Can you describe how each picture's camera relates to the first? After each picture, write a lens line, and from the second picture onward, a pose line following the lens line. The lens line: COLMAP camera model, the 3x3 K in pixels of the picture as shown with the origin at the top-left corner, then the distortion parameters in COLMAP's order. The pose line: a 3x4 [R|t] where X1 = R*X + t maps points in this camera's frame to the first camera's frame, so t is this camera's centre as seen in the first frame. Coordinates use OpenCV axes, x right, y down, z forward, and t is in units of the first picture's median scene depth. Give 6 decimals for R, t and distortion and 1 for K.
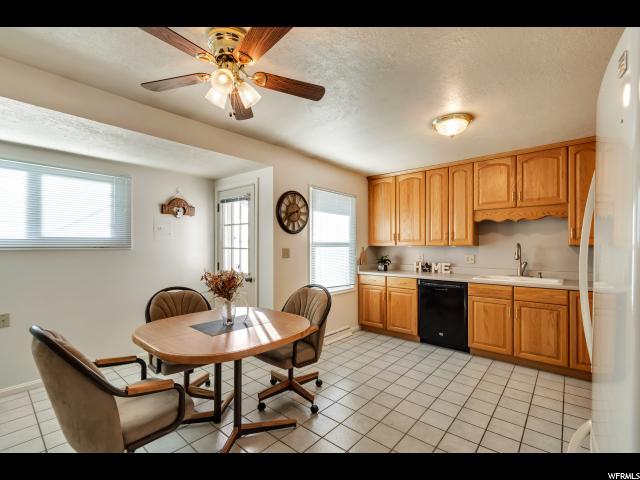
lens RADIAL K [[289.0, 0, 322.5], [0, 289.0, 245.0], [0, 0, 1]] dist [0.007842, -0.002193]
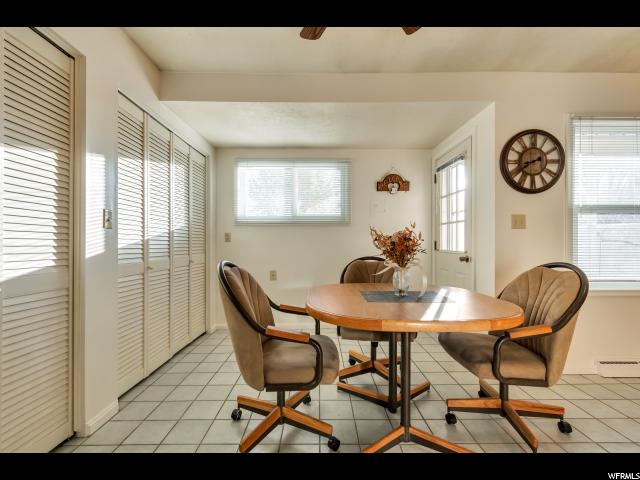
lens RADIAL K [[289.0, 0, 320.2], [0, 289.0, 243.8], [0, 0, 1]] dist [0.007842, -0.002193]
pose [[0.659744, 0.002894, -0.751485, 0.085222], [0.000946, 0.999989, 0.004681, 0.078598], [0.751490, -0.003799, 0.659733, 0.188766]]
